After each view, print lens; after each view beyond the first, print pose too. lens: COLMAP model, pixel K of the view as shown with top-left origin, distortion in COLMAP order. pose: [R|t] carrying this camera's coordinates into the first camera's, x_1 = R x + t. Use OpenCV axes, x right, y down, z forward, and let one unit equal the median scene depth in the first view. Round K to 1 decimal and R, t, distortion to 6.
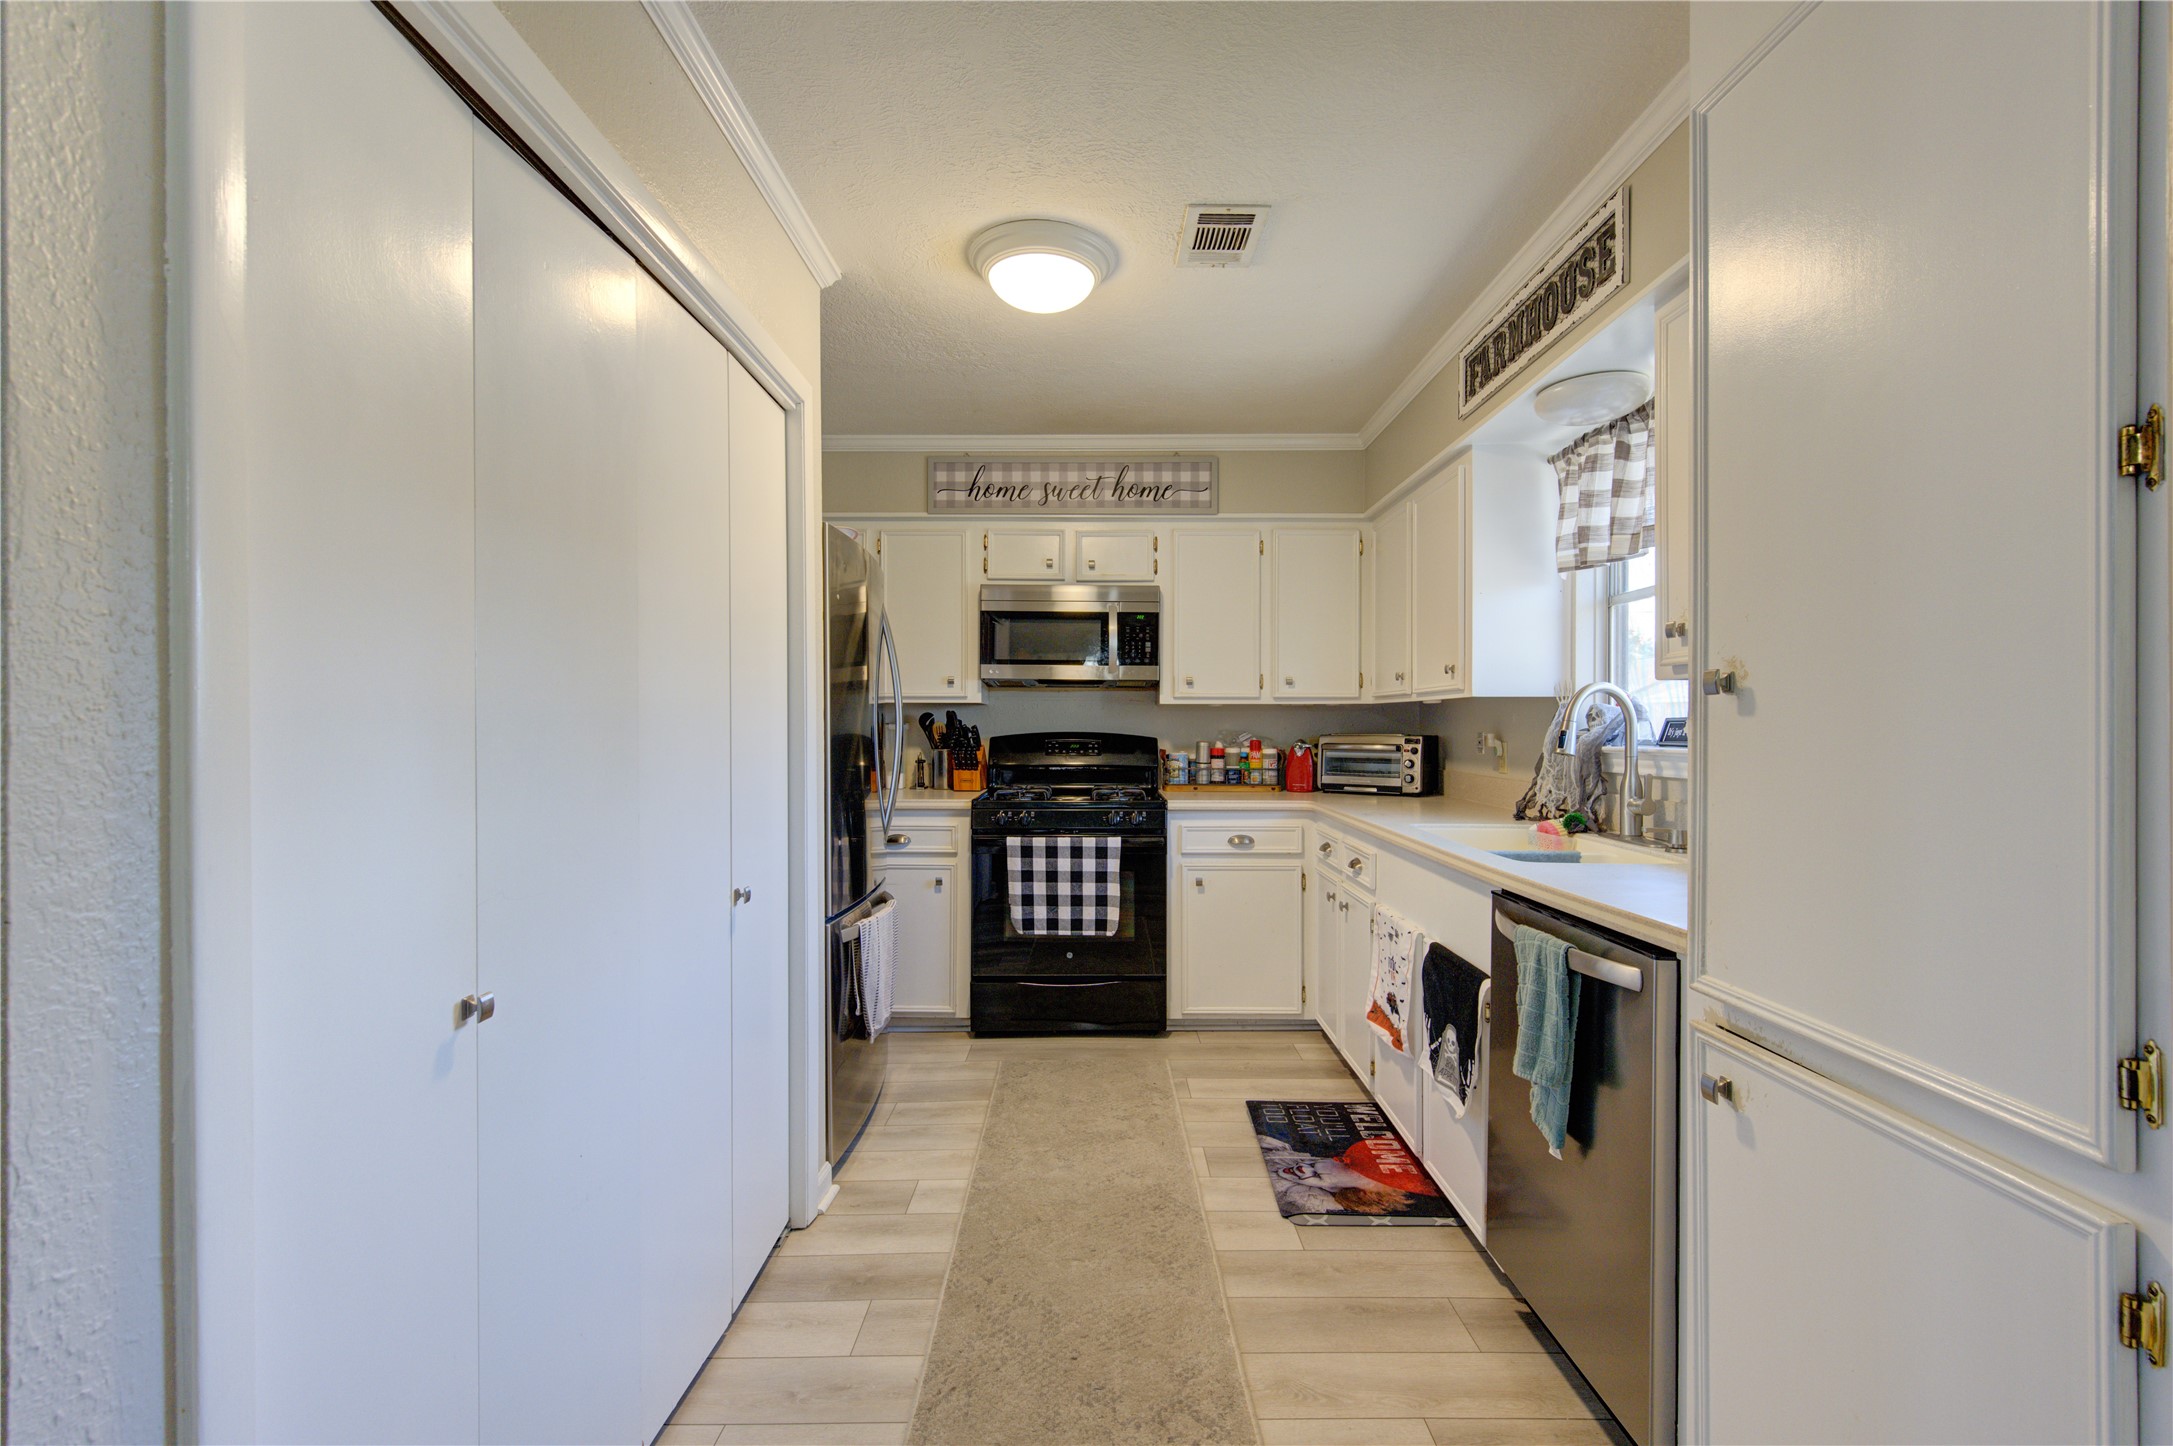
lens RADIAL K [[953.9, 0, 1093.5], [0, 953.9, 728.4], [0, 0, 1]] dist [0.002736, -0.001662]
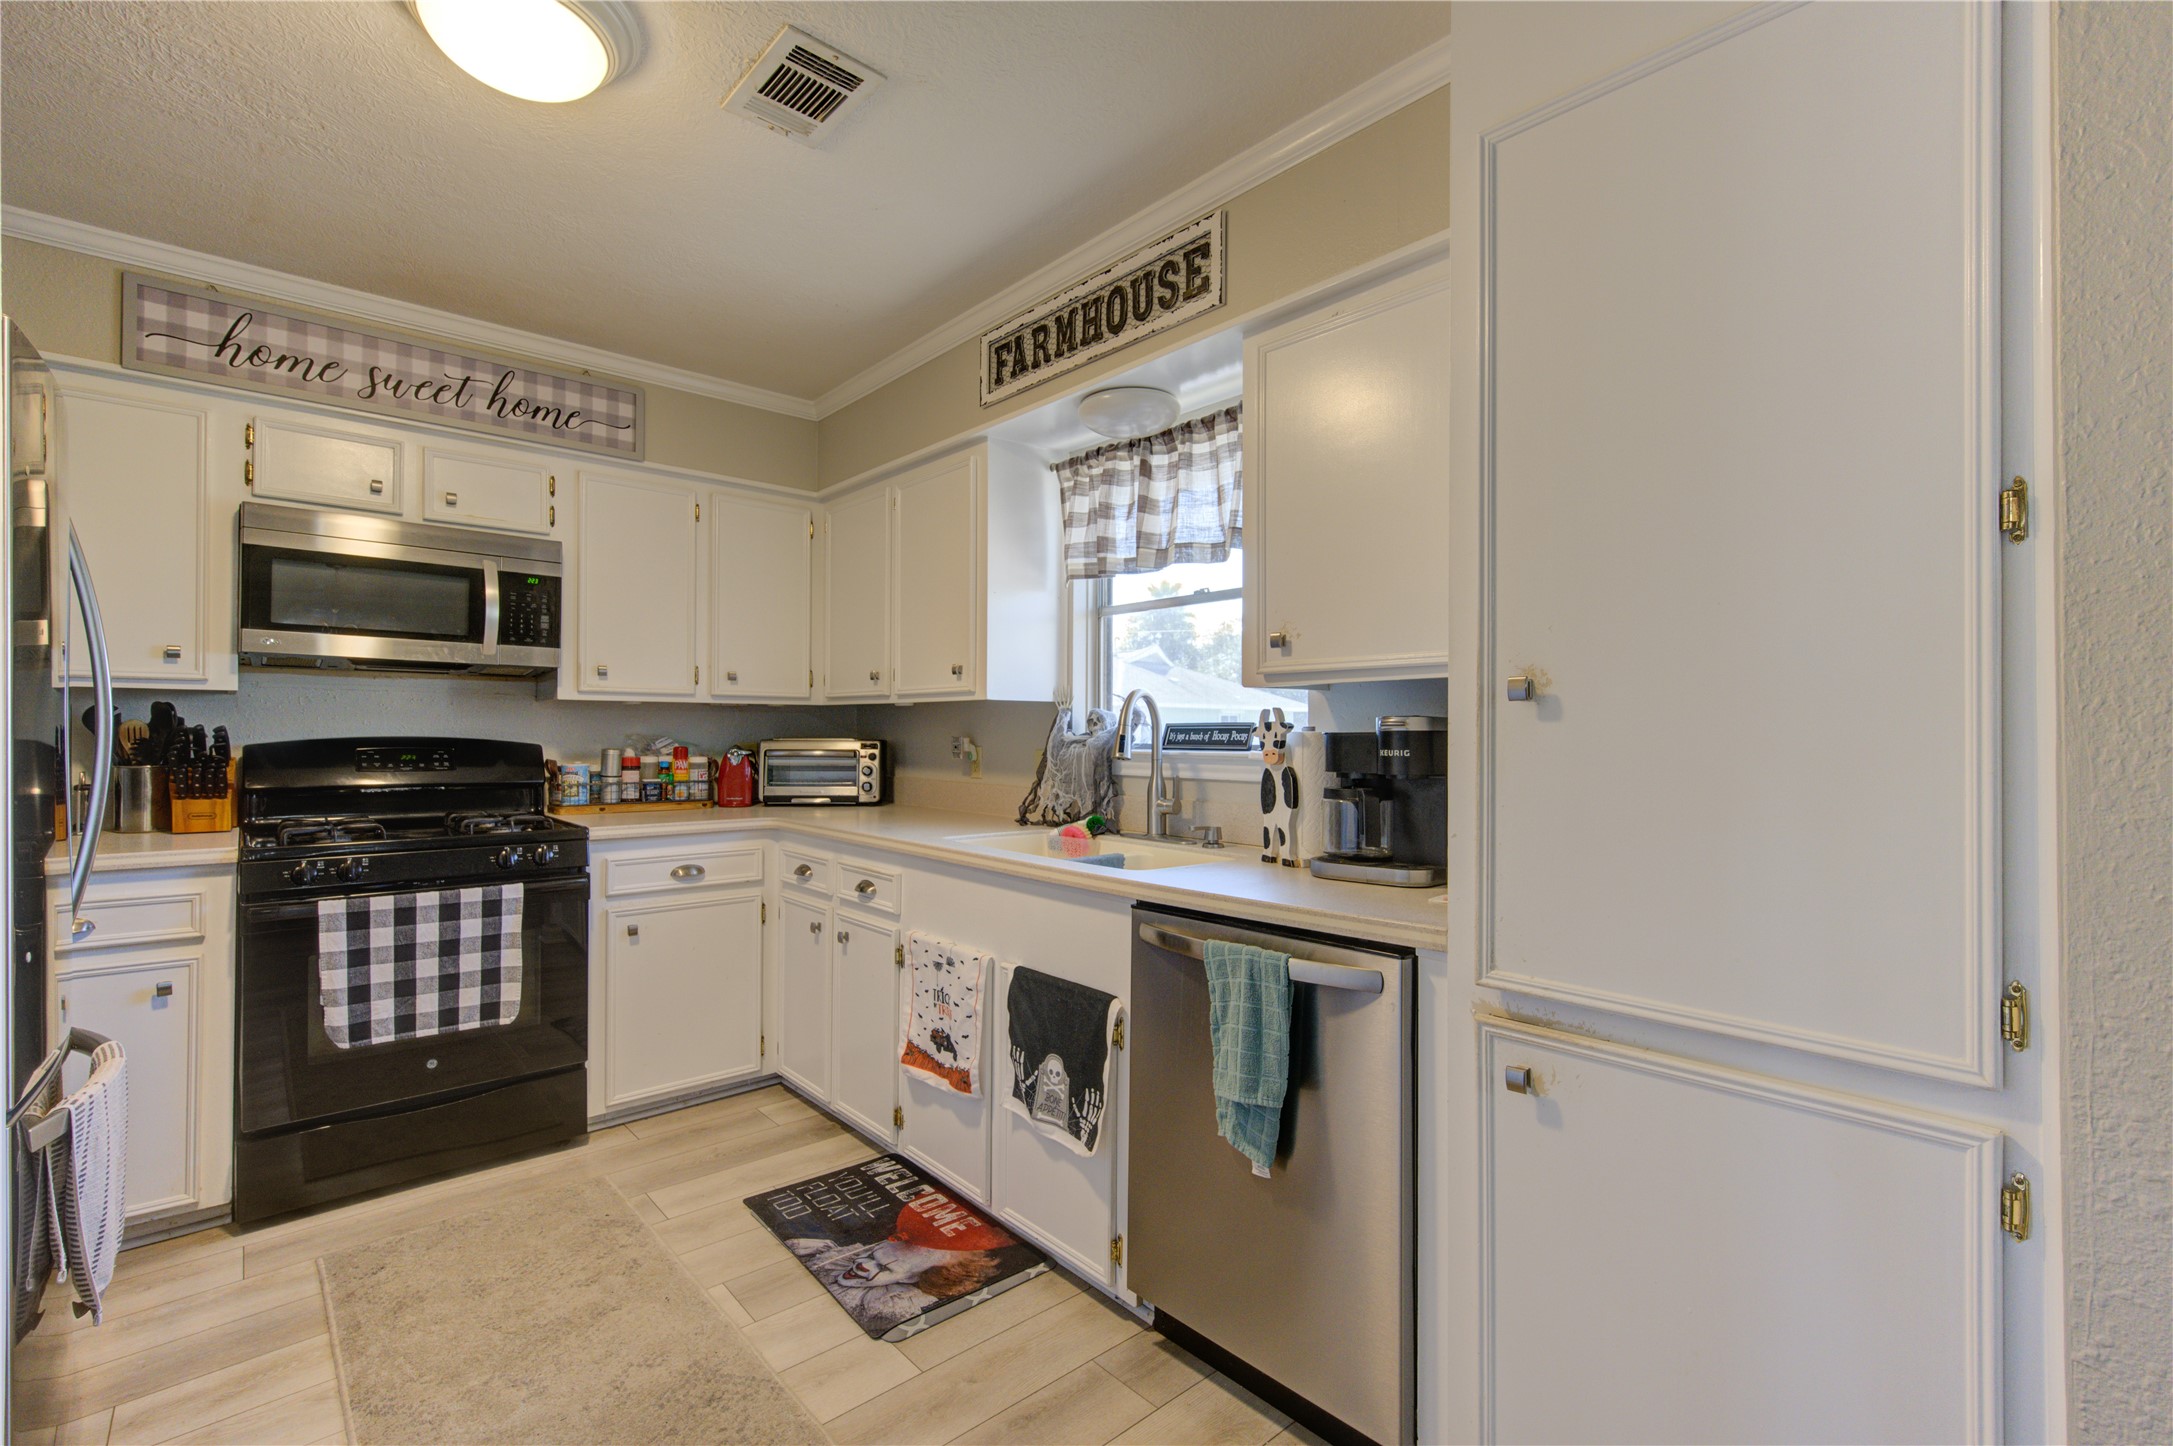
lens RADIAL K [[953.9, 0, 1093.5], [0, 953.9, 728.4], [0, 0, 1]] dist [0.002736, -0.001662]
pose [[0.745957, 0.004826, 0.665977, -0.131086], [-0.001868, 0.999985, -0.005153, 0.000366], [-0.665992, 0.002600, 0.745955, 0.178029]]
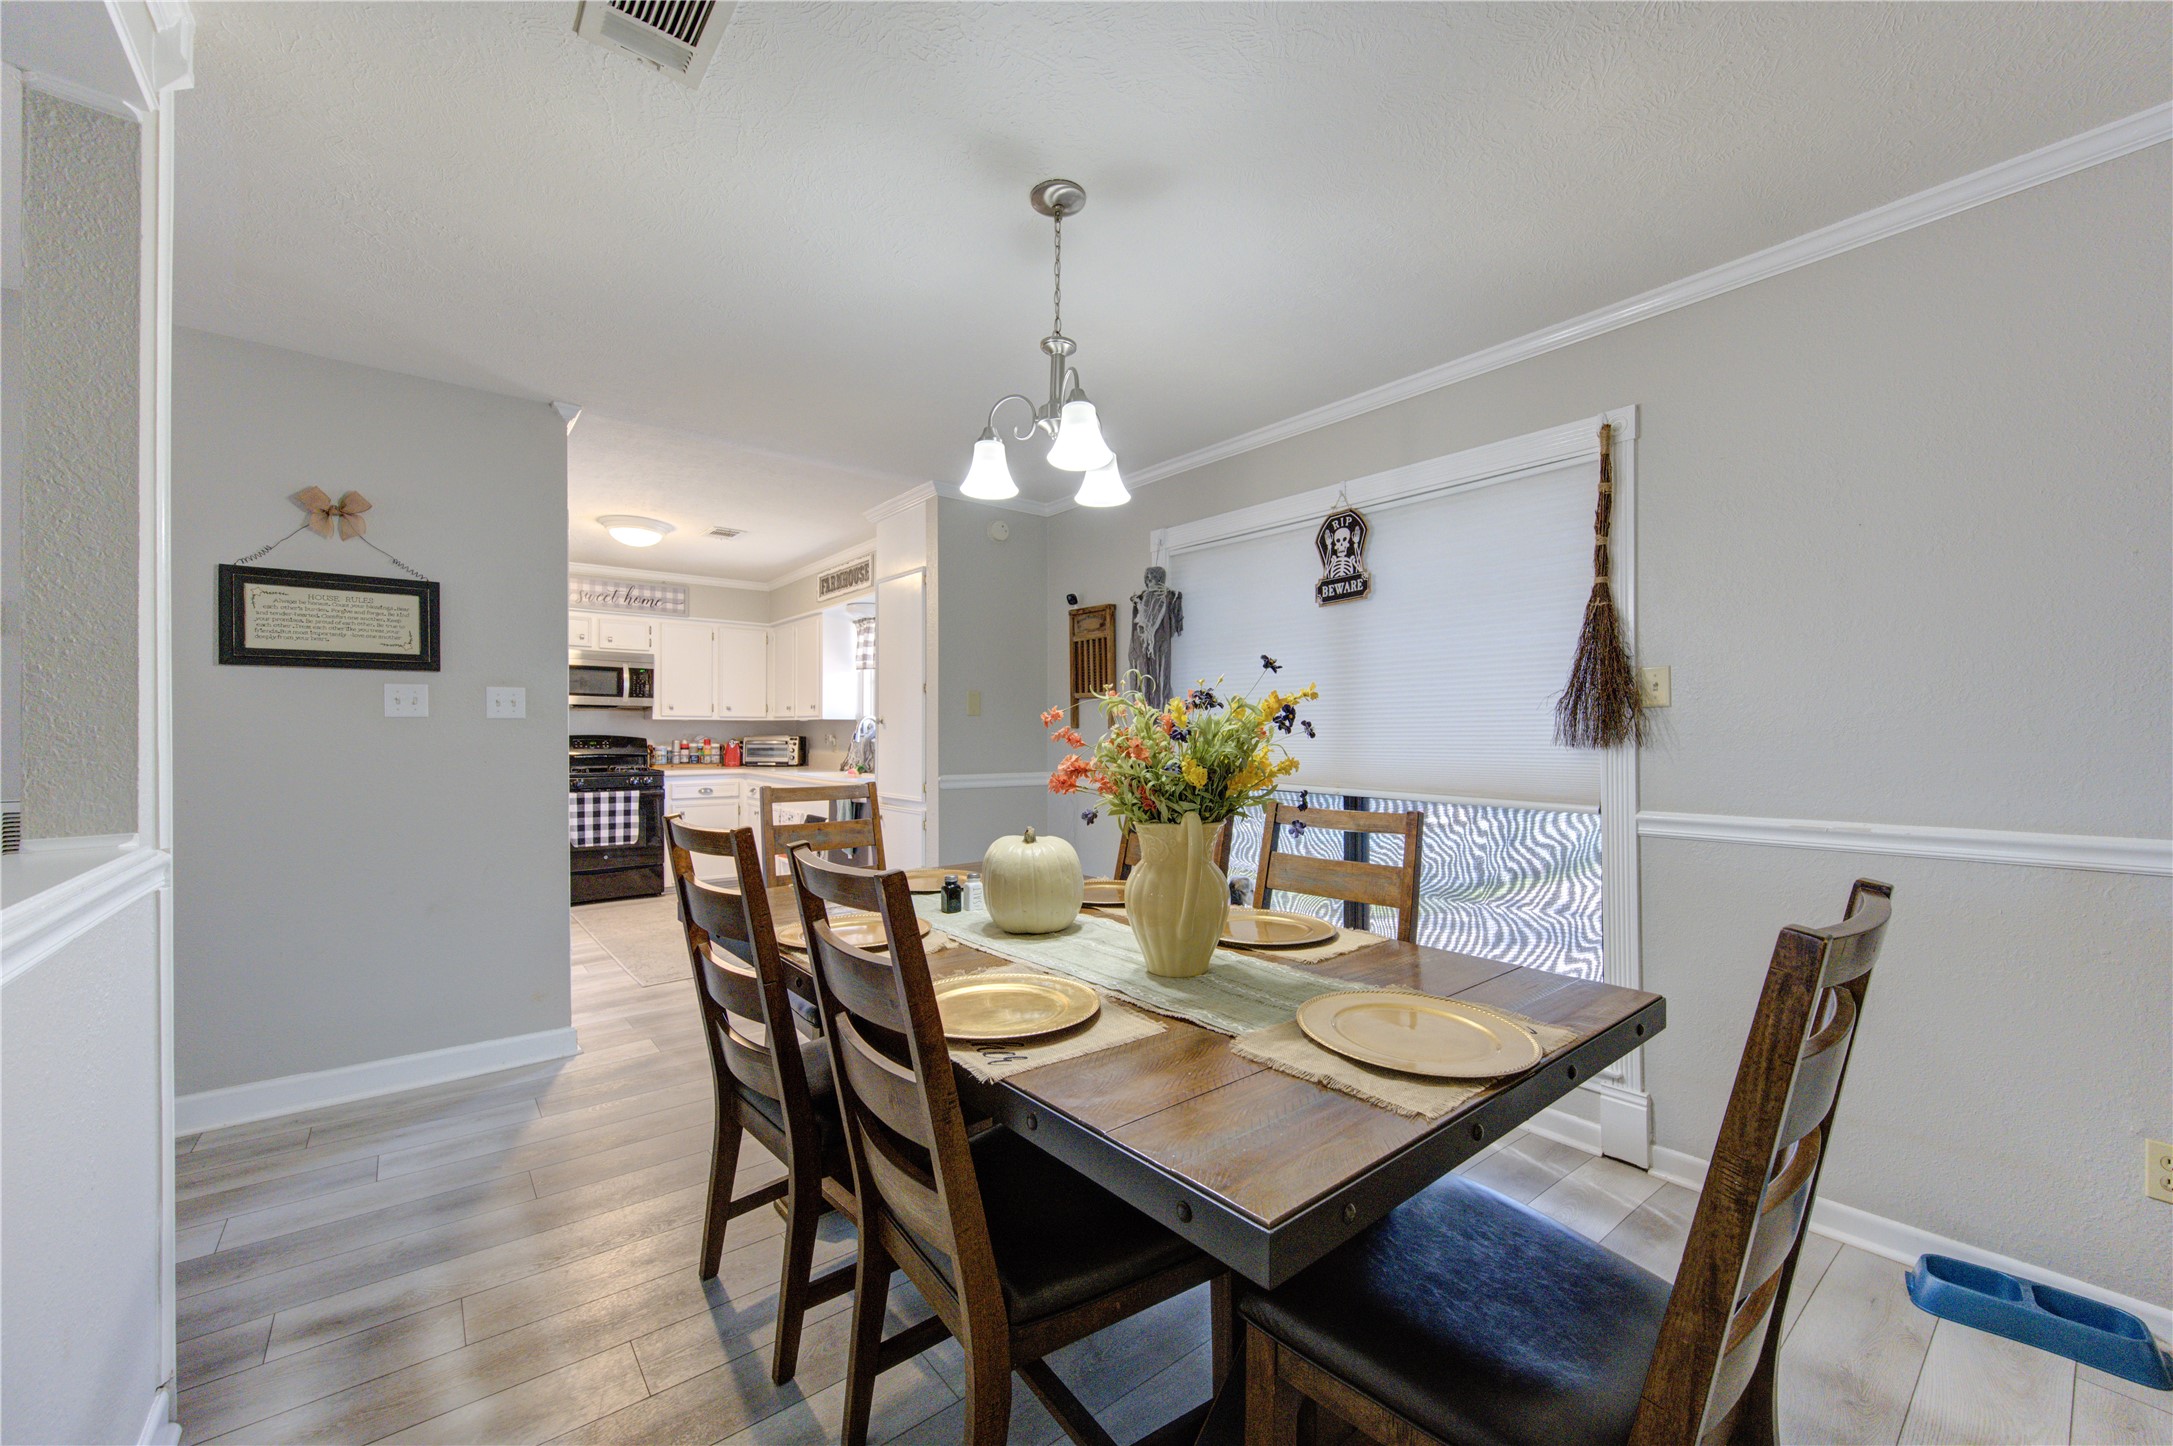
lens RADIAL K [[841.8, 0, 1094.9], [0, 841.8, 730.1], [0, 0, 1]] dist [0.003141, -0.000328]
pose [[0.771756, 0.002156, 0.635915, -0.334990], [0.000011, 0.999994, -0.003404, 0.000407], [-0.635919, 0.002634, 0.771752, -0.852571]]
